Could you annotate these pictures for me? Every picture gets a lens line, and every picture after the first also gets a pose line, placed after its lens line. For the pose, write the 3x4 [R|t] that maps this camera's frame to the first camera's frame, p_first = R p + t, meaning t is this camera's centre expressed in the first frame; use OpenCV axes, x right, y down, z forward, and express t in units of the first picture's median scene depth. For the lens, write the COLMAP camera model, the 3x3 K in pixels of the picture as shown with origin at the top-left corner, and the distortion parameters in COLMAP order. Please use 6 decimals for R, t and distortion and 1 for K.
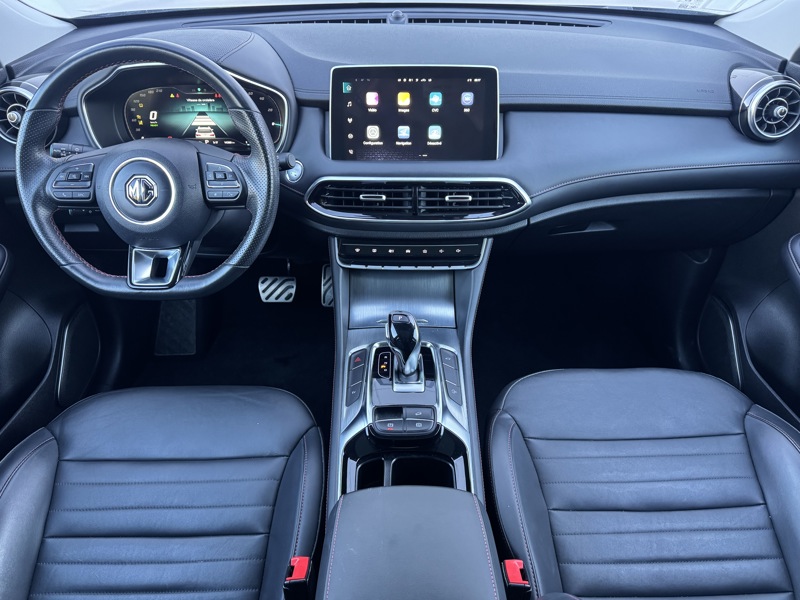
lens RADIAL K [[575.0, 0, 399.9], [0, 575.0, 313.7], [0, 0, 1]] dist [0.028763, -0.021215]
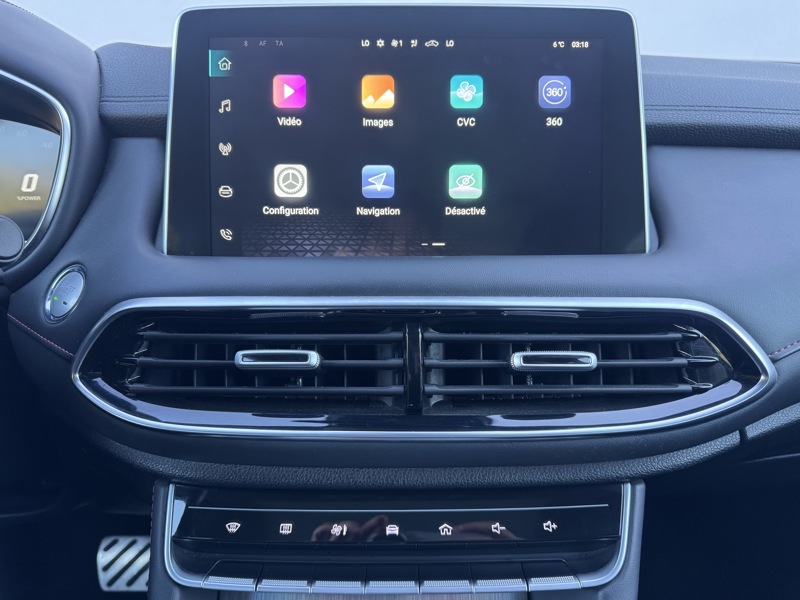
lens RADIAL K [[575.0, 0, 400.0], [0, 575.0, 312.9], [0, 0, 1]] dist [0.028763, -0.021215]
pose [[0.999545, -0.001180, 0.030141, 0.009374], [0.011257, 0.941642, -0.336428, -0.118688], [-0.027985, 0.336614, 0.941227, 0.690368]]
